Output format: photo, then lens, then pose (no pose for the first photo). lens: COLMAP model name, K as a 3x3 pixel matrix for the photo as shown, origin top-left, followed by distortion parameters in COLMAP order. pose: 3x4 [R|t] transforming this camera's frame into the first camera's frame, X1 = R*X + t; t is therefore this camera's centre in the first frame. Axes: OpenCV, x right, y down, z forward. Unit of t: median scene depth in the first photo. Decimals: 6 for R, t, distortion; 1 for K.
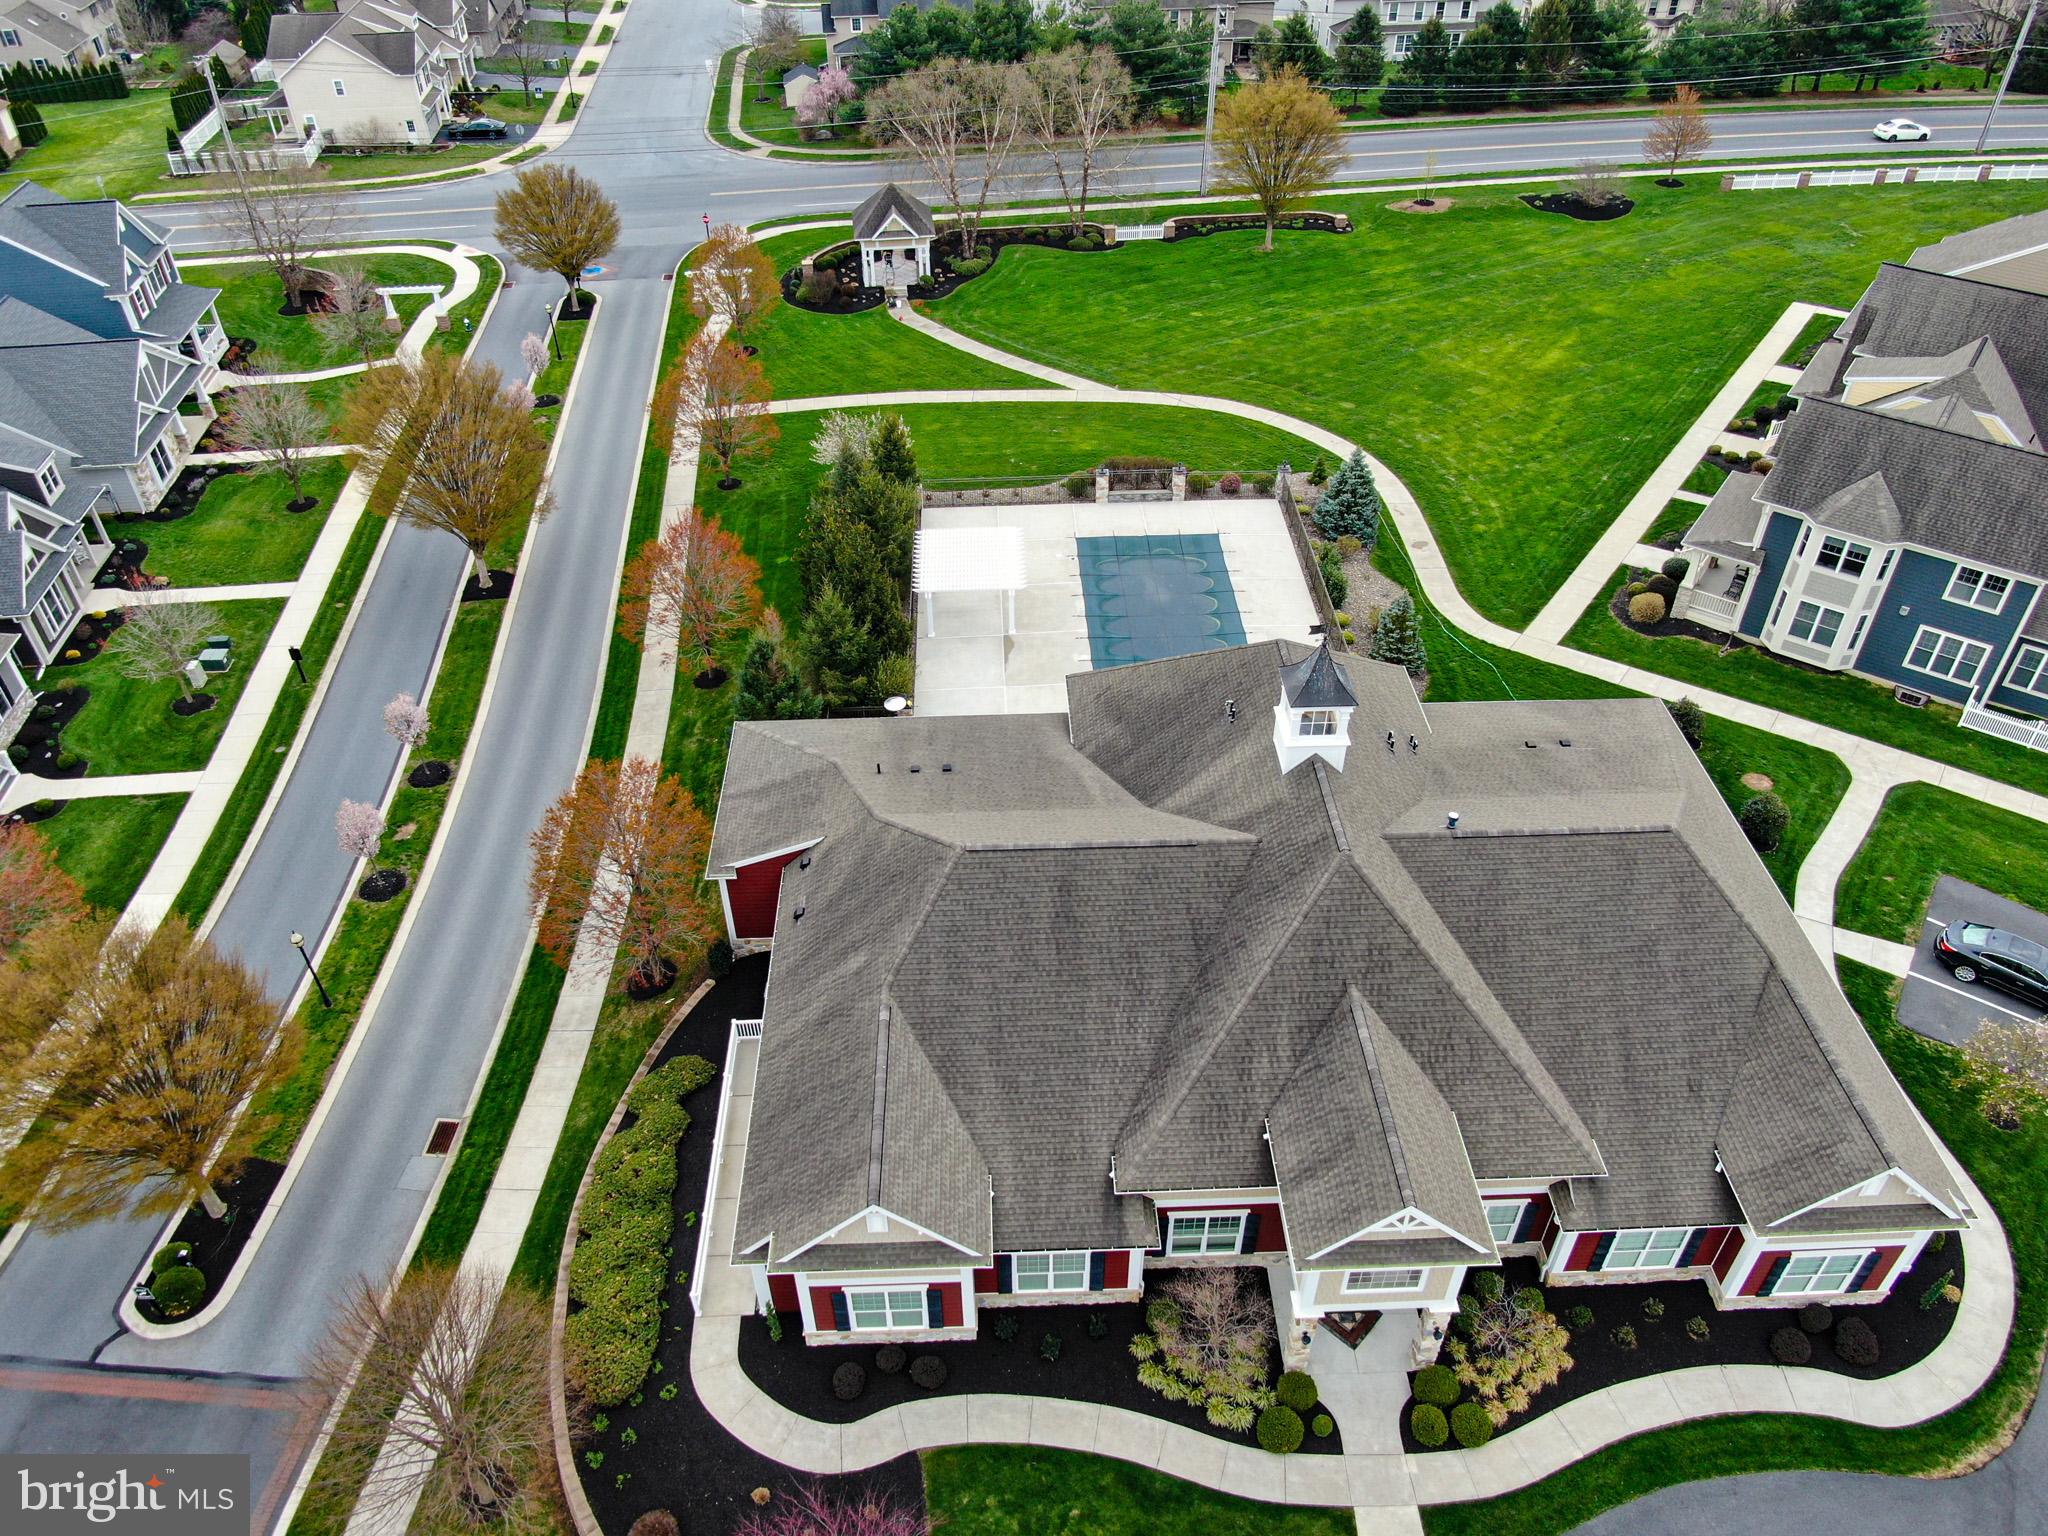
lens RADIAL K [[1476.3, 0, 1023.0], [0, 1476.3, 769.5], [0, 0, 1]] dist [-0.003349, 0.003520]
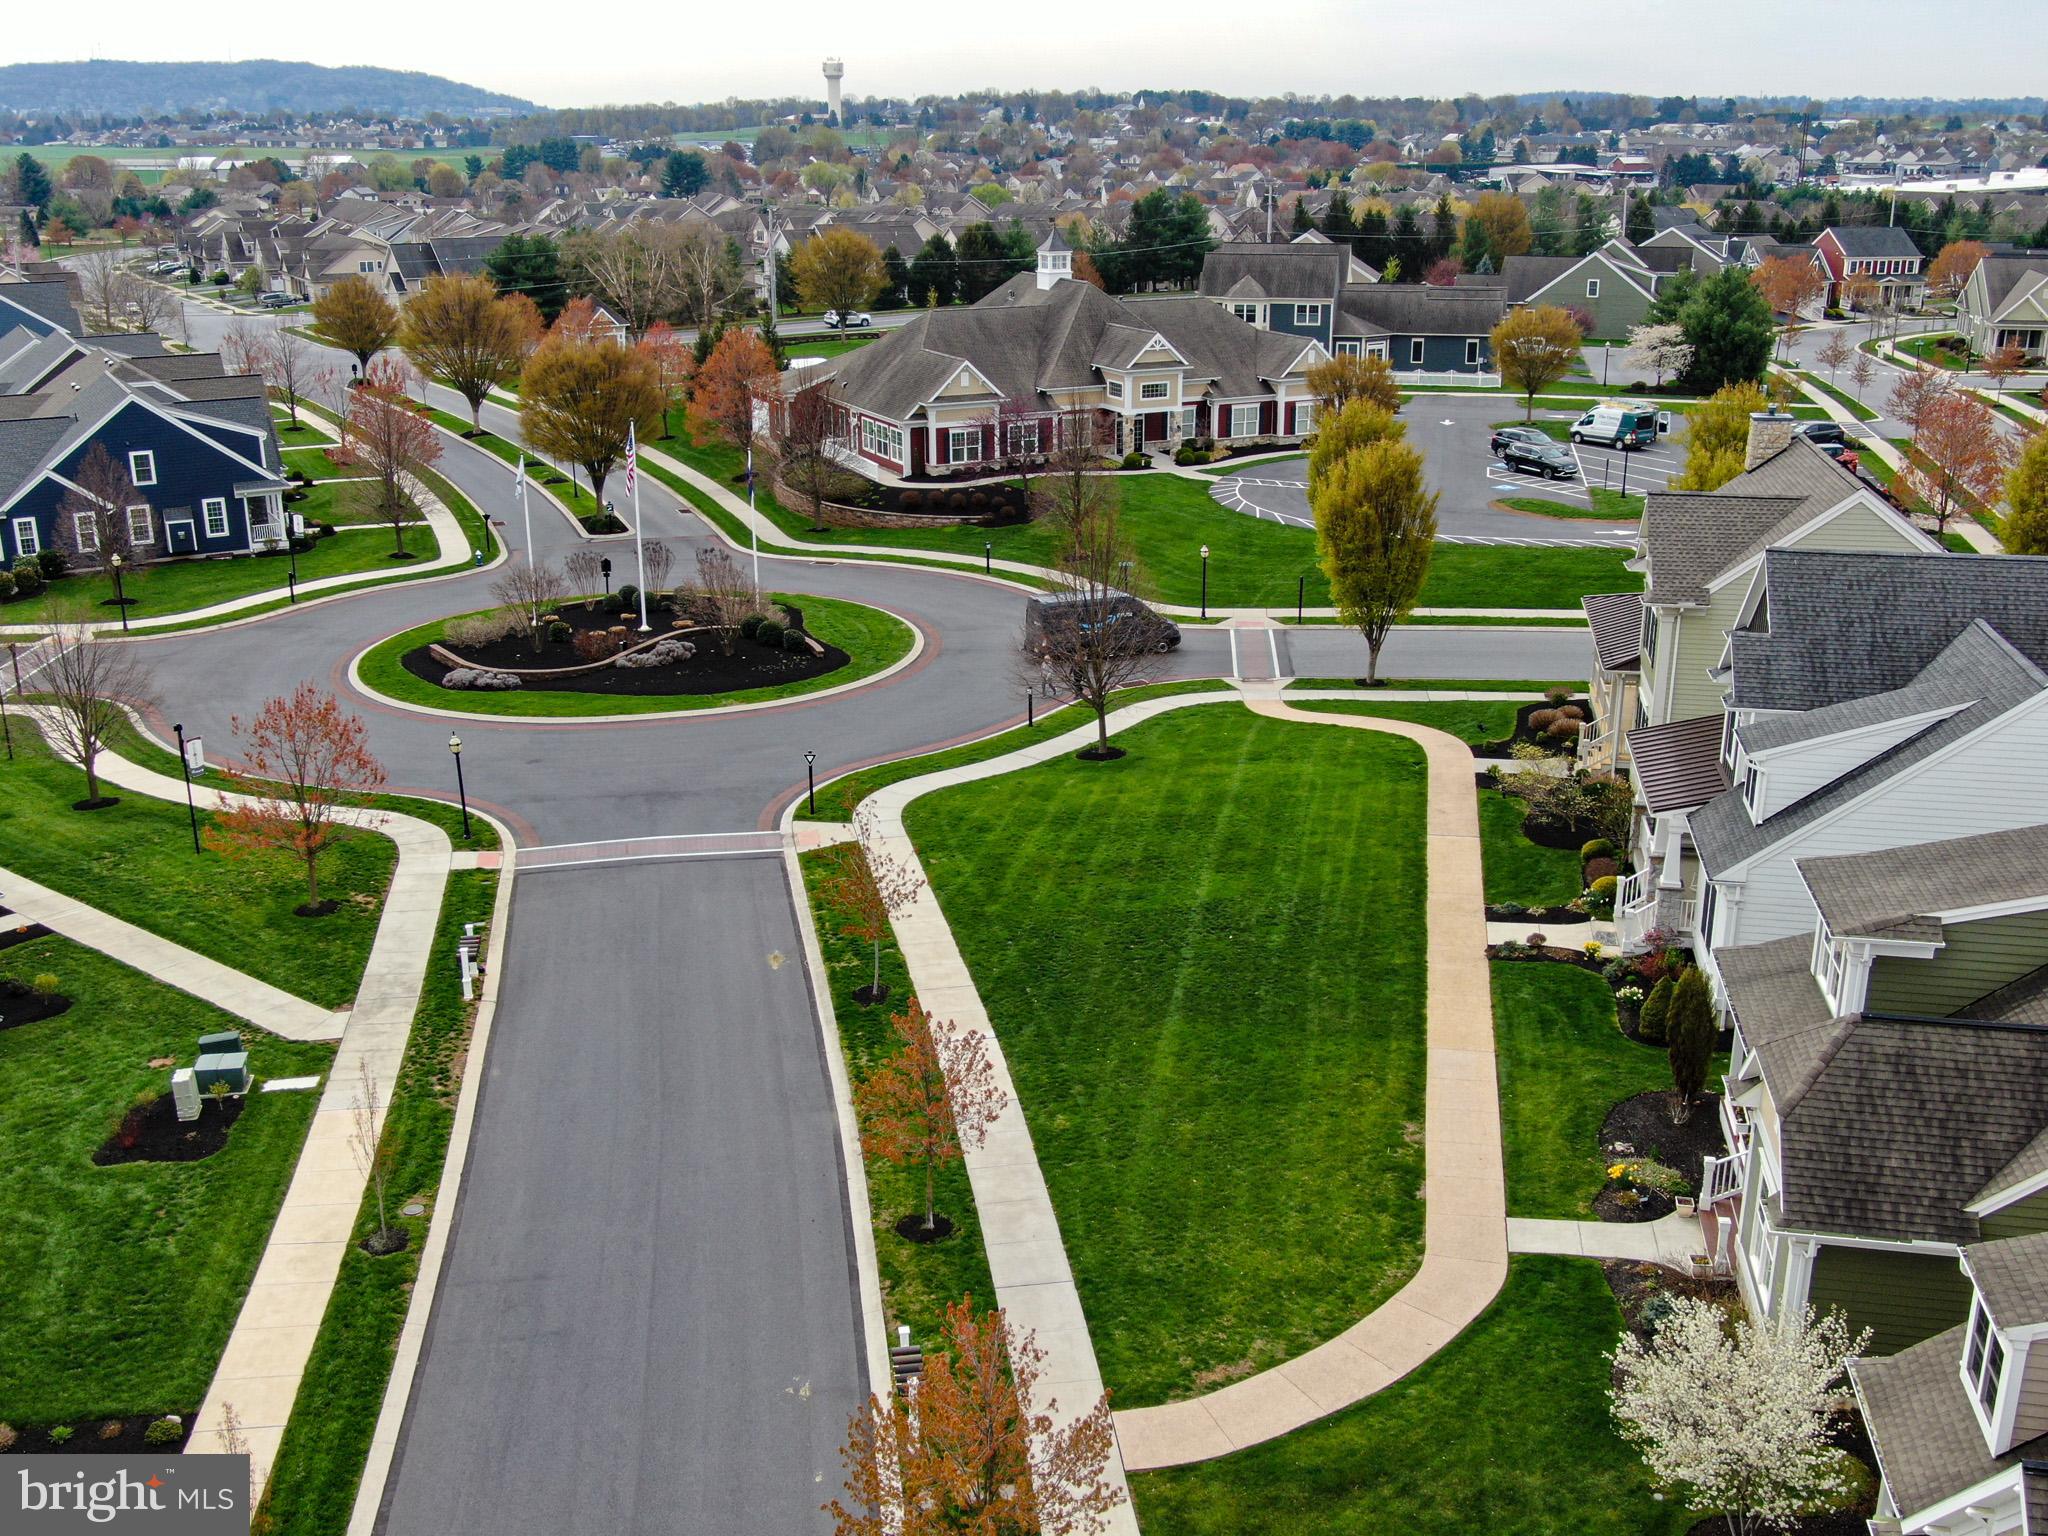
lens RADIAL K [[2064.0, 0, 1024.4], [0, 2064.0, 775.0], [0, 0, 1]] dist [-0.005700, 0.000000]
pose [[0.914302, -0.128886, 0.383979, -1.297834], [0.259974, 0.913707, -0.312335, 1.843697], [-0.310589, 0.385393, 0.868911, -1.621006]]
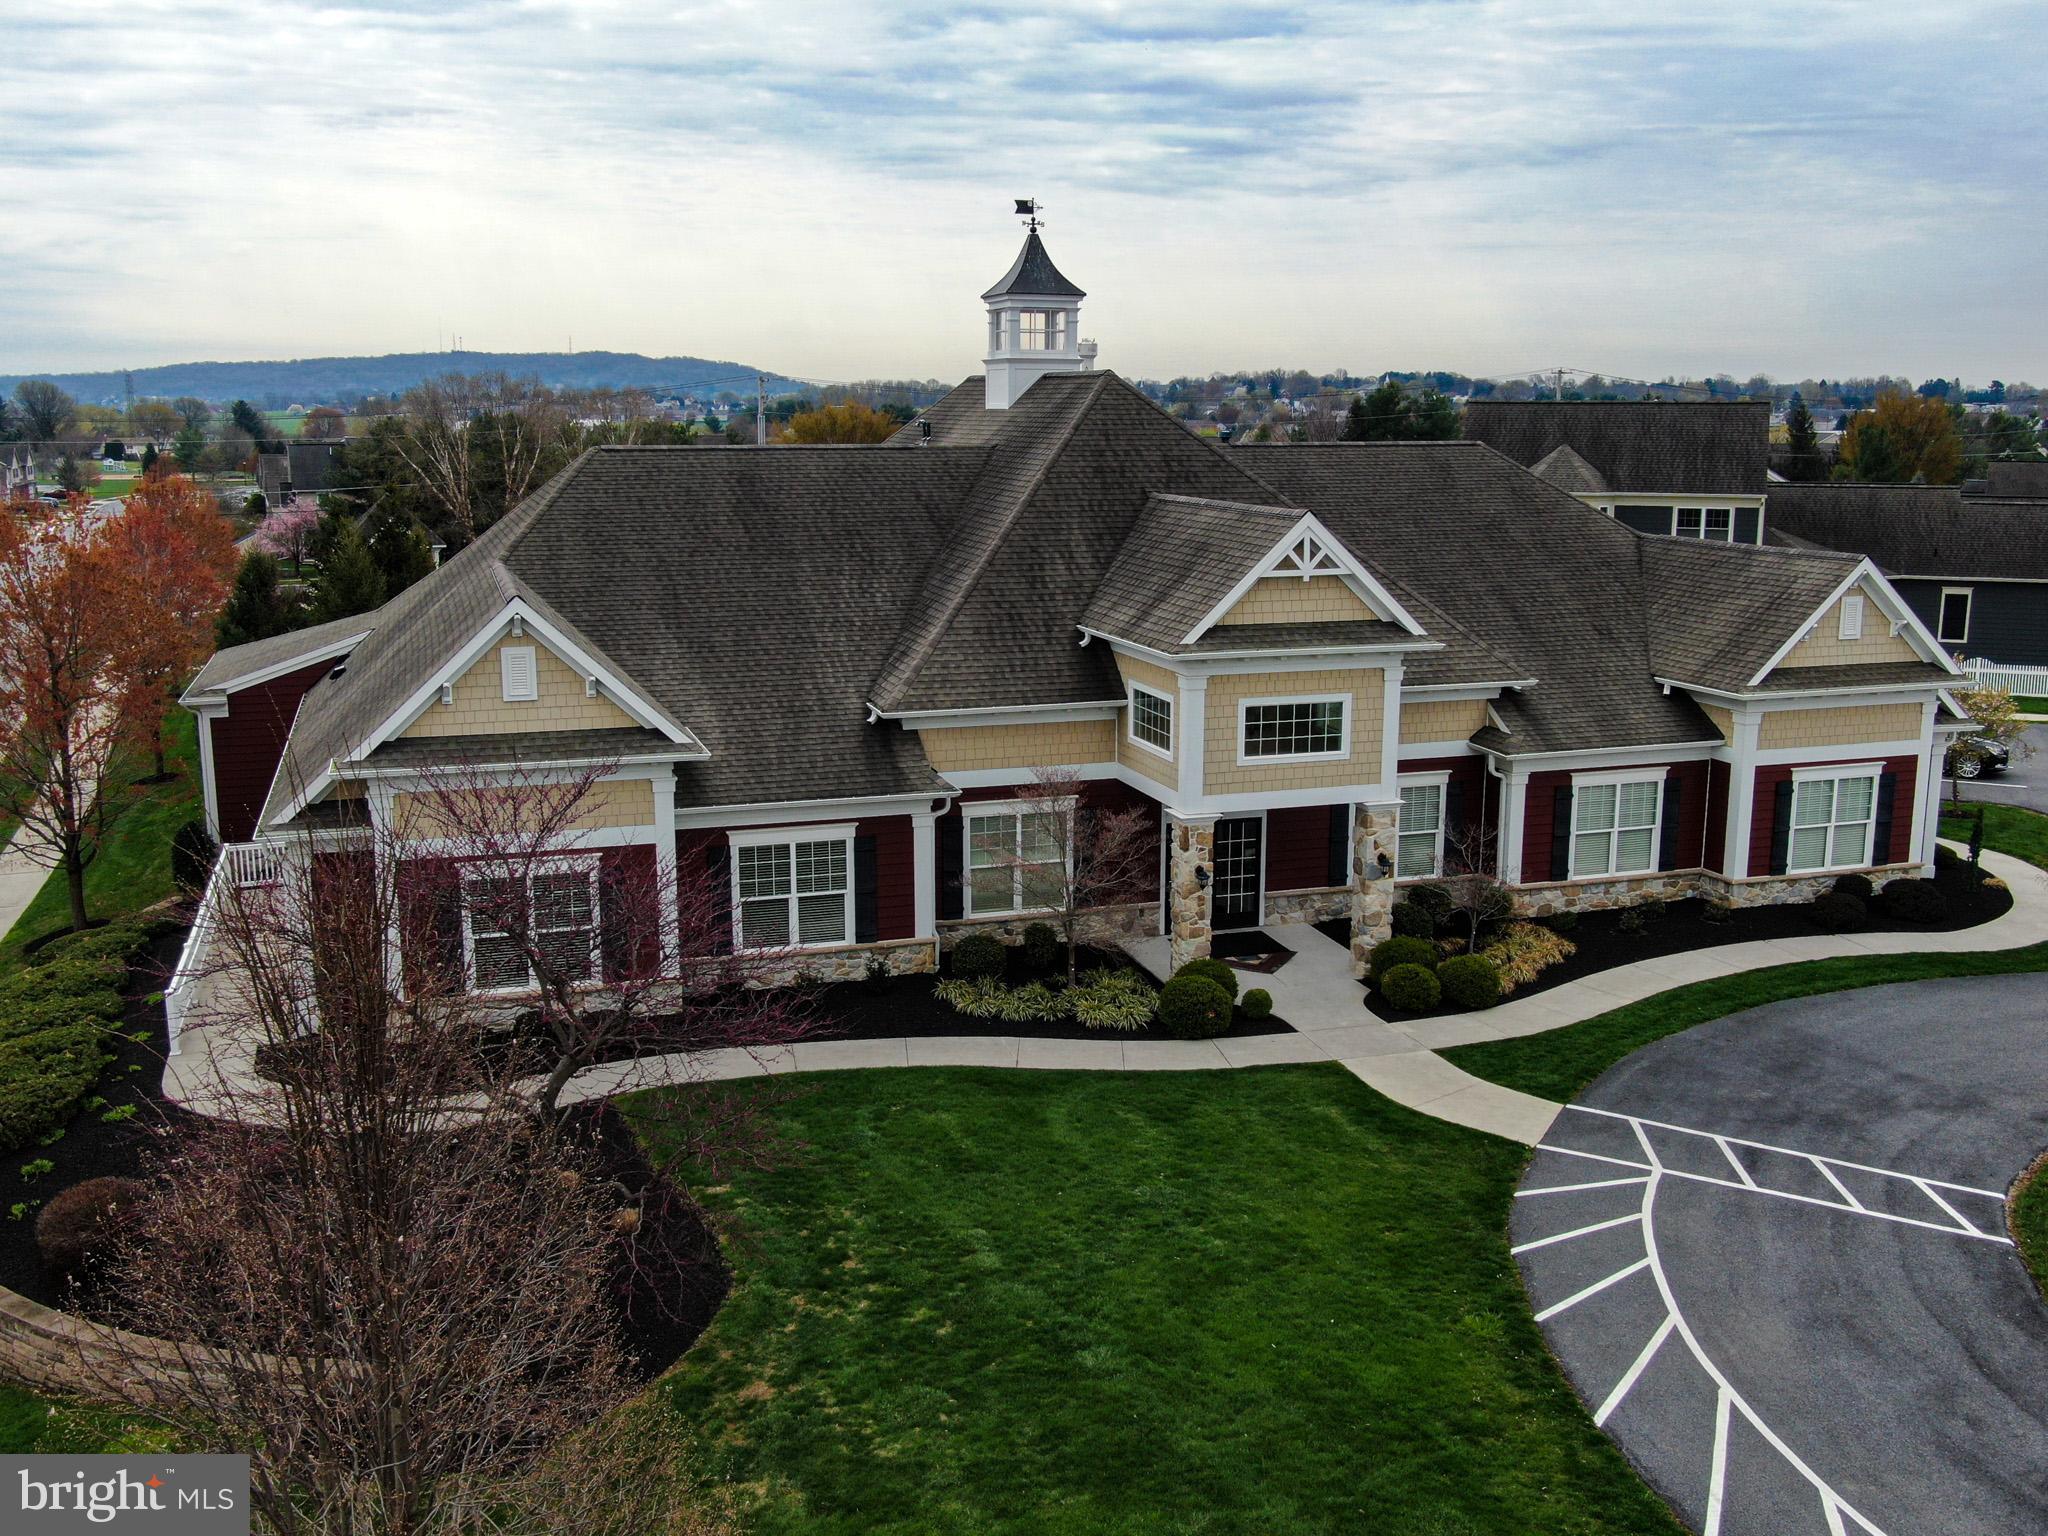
lens RADIAL K [[1901.5, 0, 1016.3], [0, 1901.5, 764.1], [0, 0, 1]] dist [0.007692, 0.000000]
pose [[0.960964, -0.050273, 0.272068, -0.107792], [0.174088, 0.874160, -0.453362, 0.677729], [-0.215039, 0.483029, 0.848788, 0.269931]]
